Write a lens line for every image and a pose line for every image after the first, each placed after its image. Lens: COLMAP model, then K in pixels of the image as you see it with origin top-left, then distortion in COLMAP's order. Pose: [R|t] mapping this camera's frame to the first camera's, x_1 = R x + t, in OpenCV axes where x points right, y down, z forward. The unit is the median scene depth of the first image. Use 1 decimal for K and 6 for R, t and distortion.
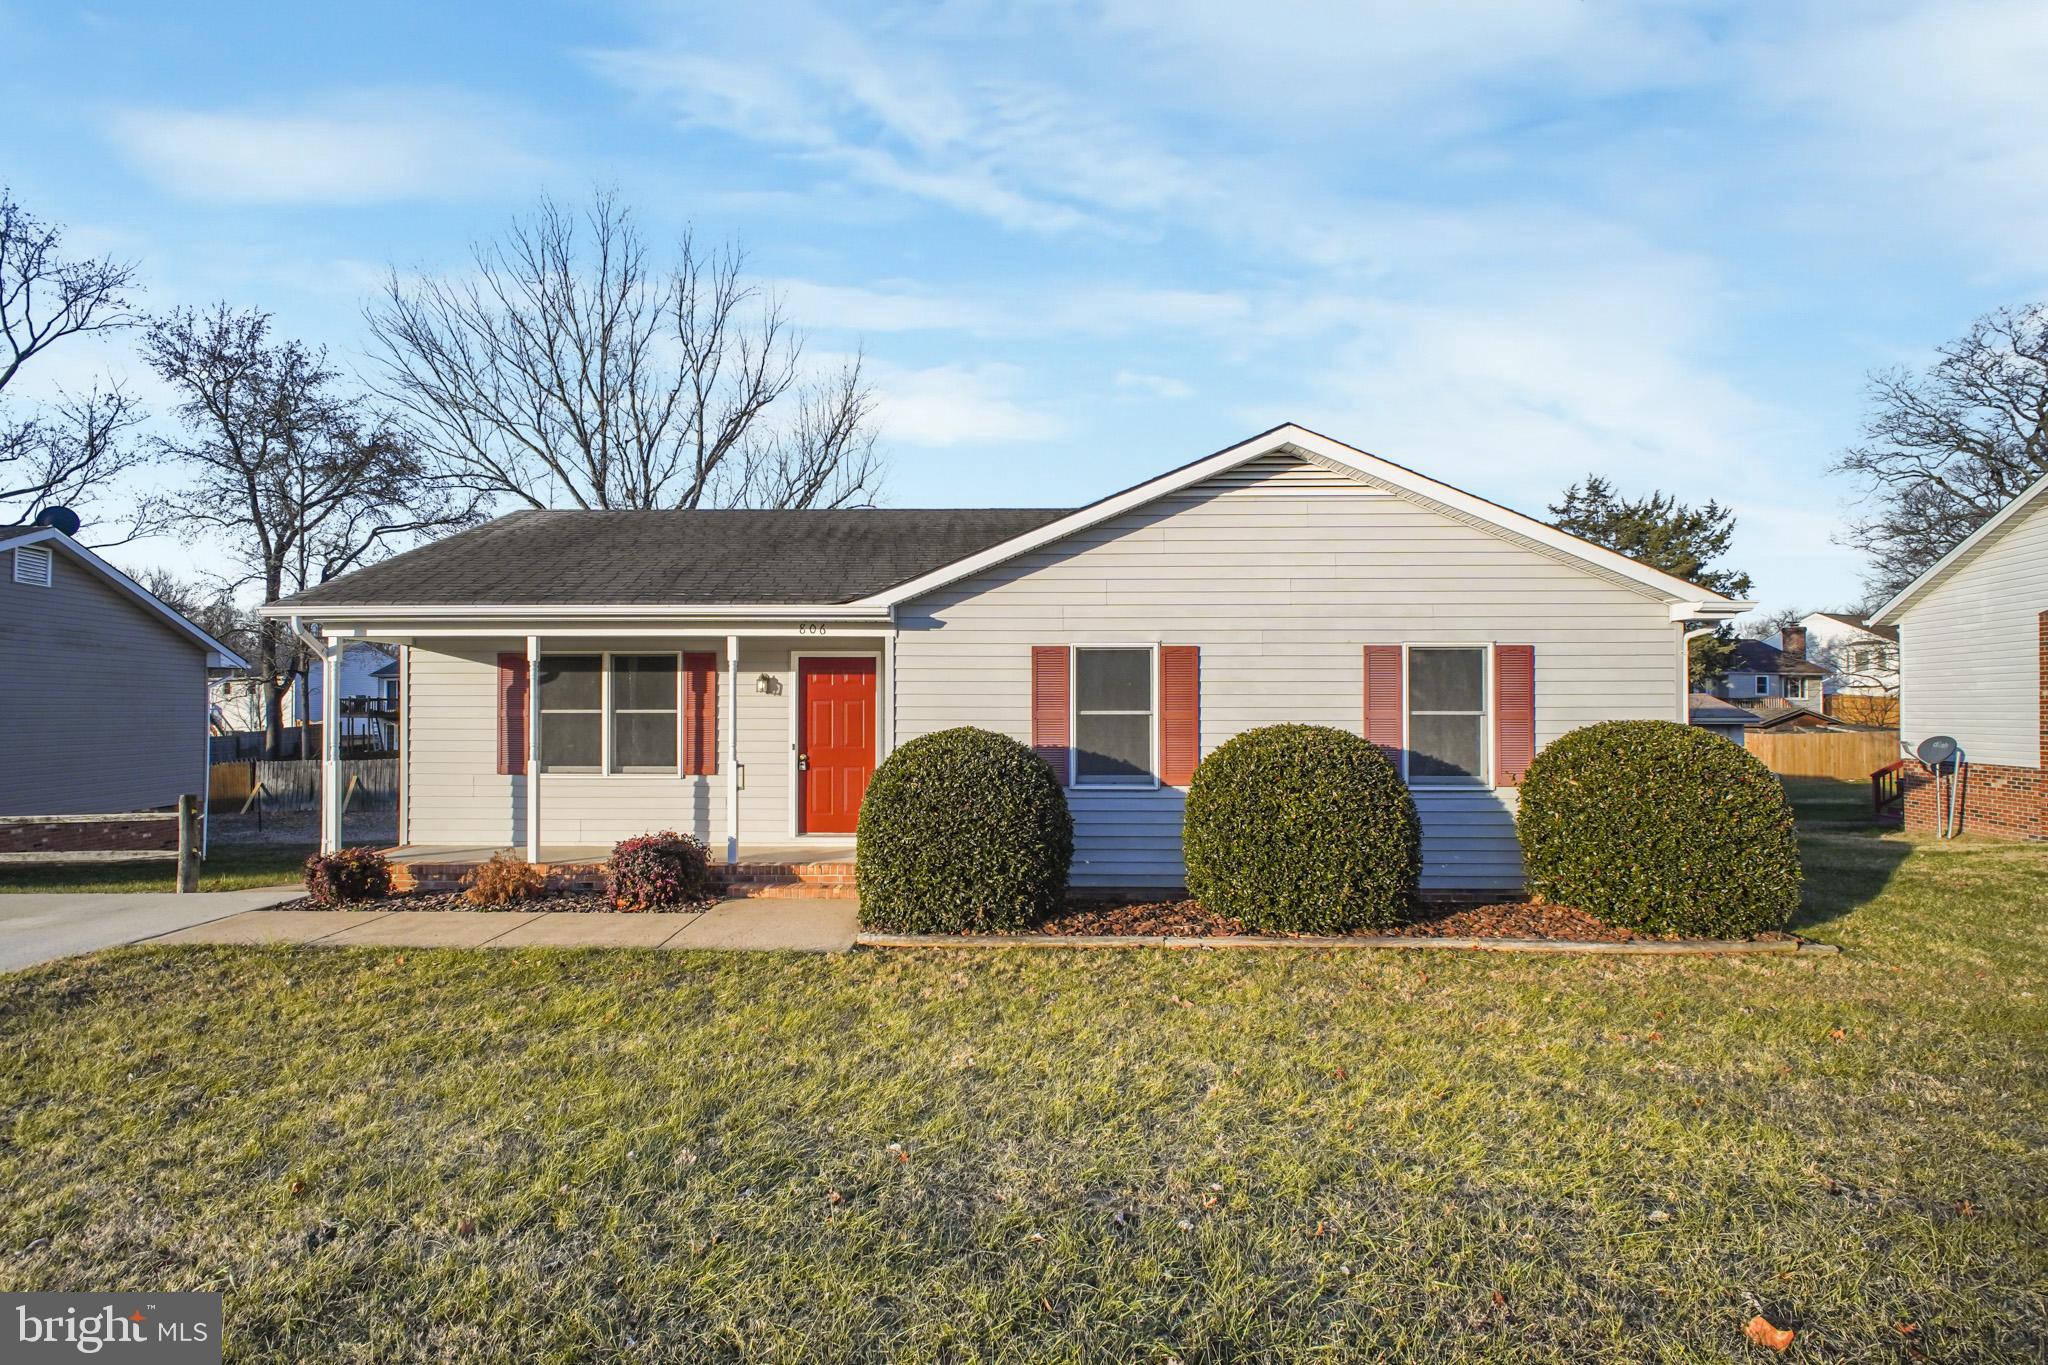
lens RADIAL K [[943.5, 0, 1002.5], [0, 943.5, 688.7], [0, 0, 1]] dist [0.002360, 0.000401]
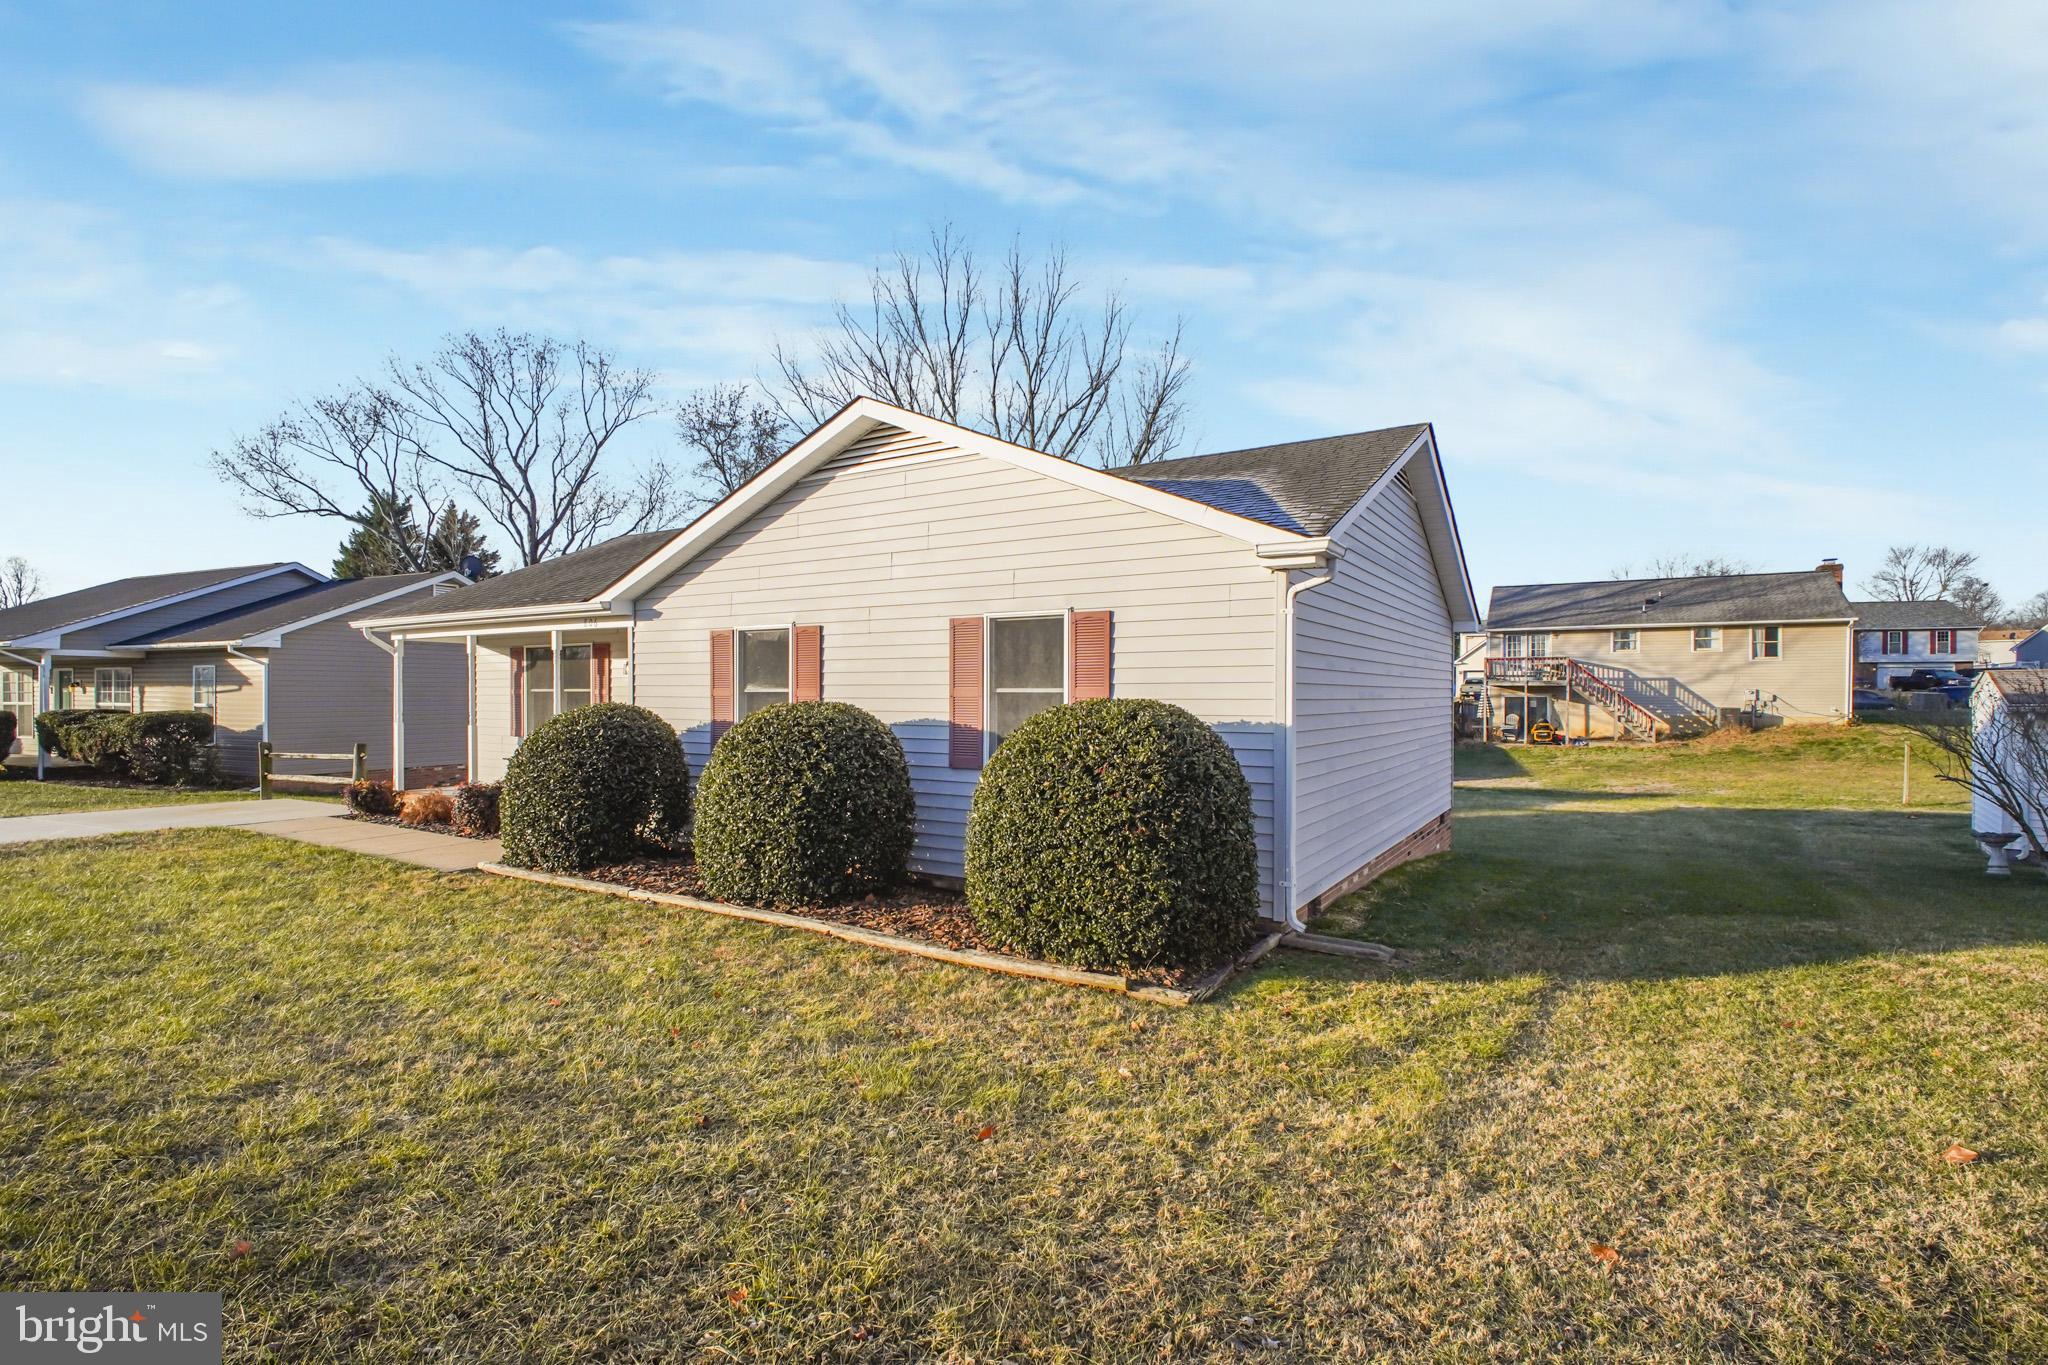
lens RADIAL K [[943.5, 0, 1002.5], [0, 943.5, 688.7], [0, 0, 1]] dist [0.002360, 0.000401]
pose [[0.863225, -0.002703, -0.504812, 0.788587], [0.015086, 0.999677, 0.020444, 0.005331], [0.504593, -0.025263, 0.862987, 0.177954]]
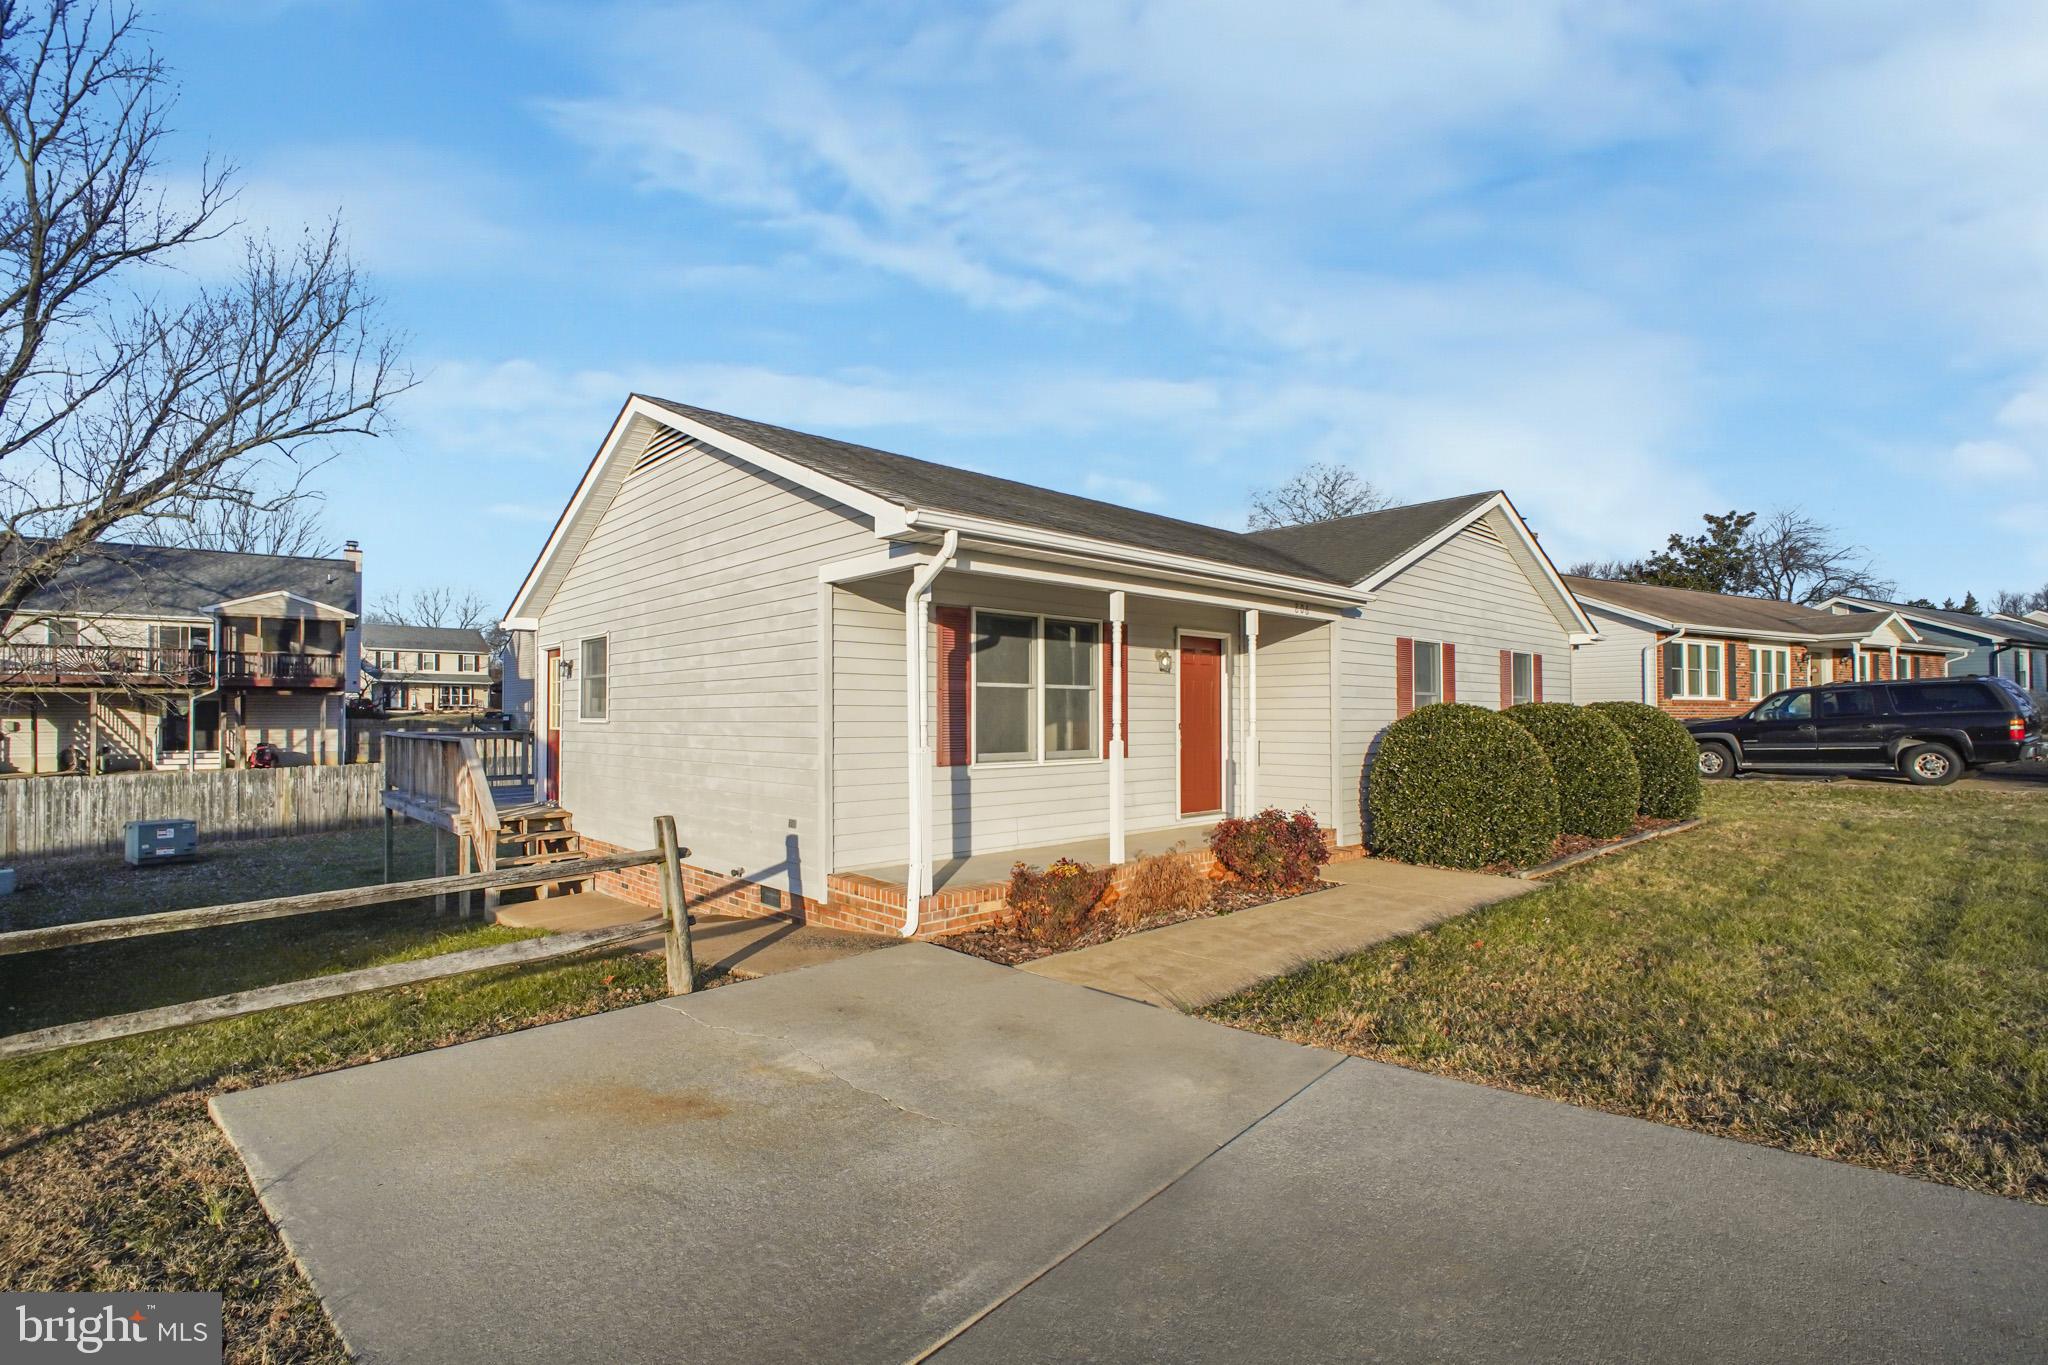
lens RADIAL K [[943.5, 0, 1002.5], [0, 943.5, 688.7], [0, 0, 1]] dist [0.002360, 0.000401]
pose [[0.714214, 0.017609, 0.699706, -1.033778], [-0.013756, 0.999844, -0.011121, 0.036393], [-0.699792, -0.001683, 0.714344, 0.427818]]
